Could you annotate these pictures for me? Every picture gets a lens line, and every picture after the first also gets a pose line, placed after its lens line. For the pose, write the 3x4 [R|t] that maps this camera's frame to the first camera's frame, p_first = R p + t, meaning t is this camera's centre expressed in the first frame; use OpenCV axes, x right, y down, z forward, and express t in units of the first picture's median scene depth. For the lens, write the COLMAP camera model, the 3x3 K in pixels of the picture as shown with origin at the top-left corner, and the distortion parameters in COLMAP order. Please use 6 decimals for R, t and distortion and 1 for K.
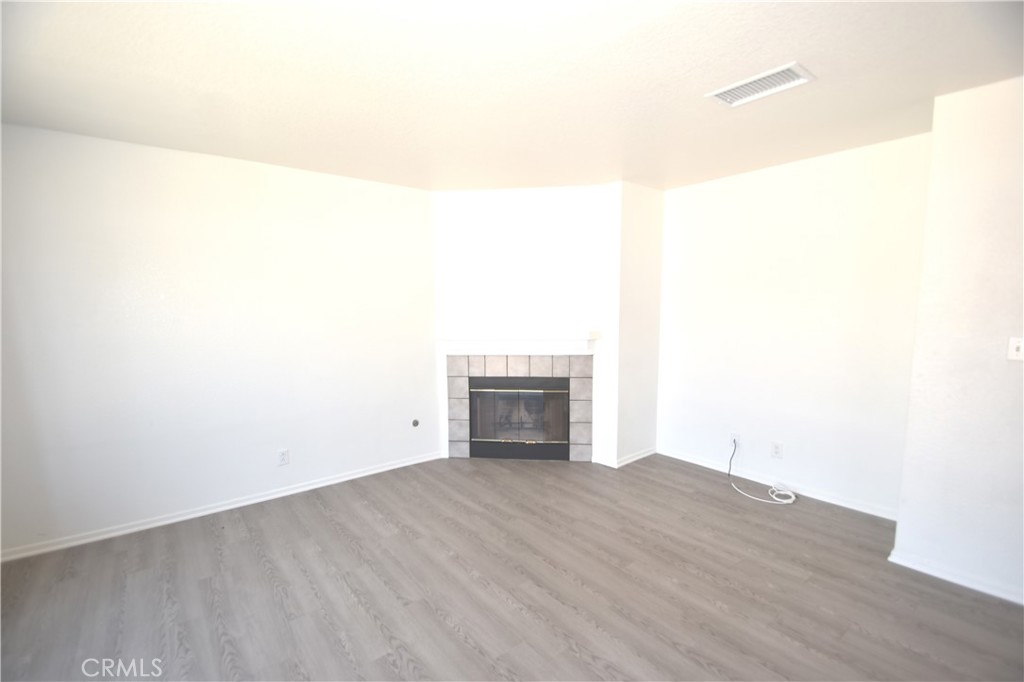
lens RADIAL K [[451.0, 0, 509.9], [0, 451.0, 354.0], [0, 0, 1]] dist [0.015104, -0.013620]
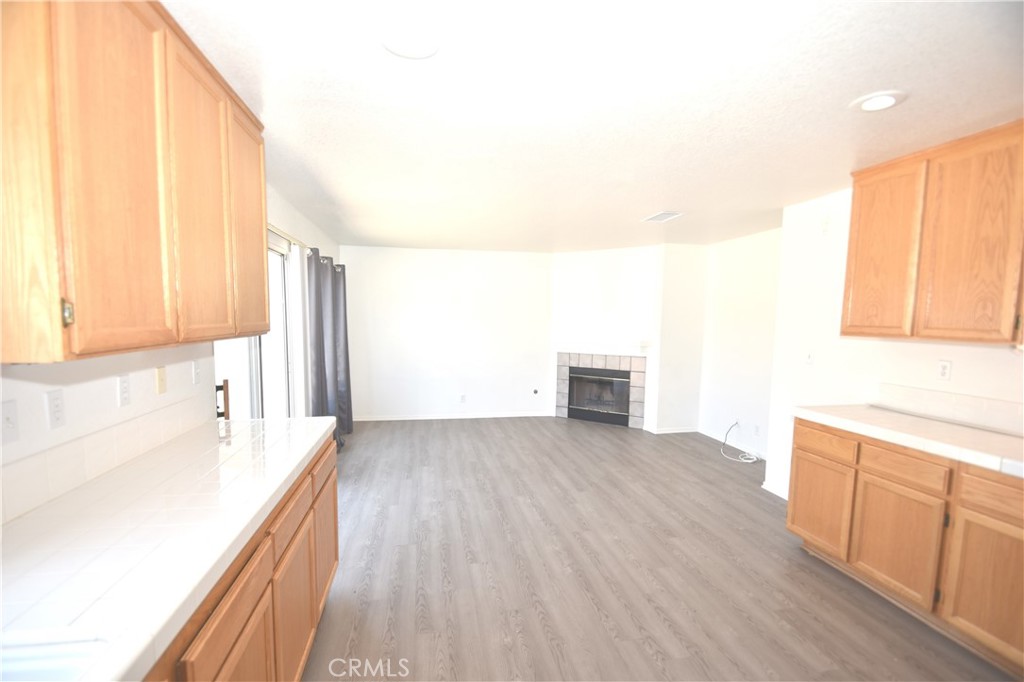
lens RADIAL K [[451.0, 0, 509.9], [0, 451.0, 354.0], [0, 0, 1]] dist [0.015104, -0.013620]
pose [[0.888926, 0.057463, -0.454432, 0.454831], [-0.068195, 0.997646, -0.007245, 0.033159], [0.452946, 0.037430, 0.890752, -0.528564]]
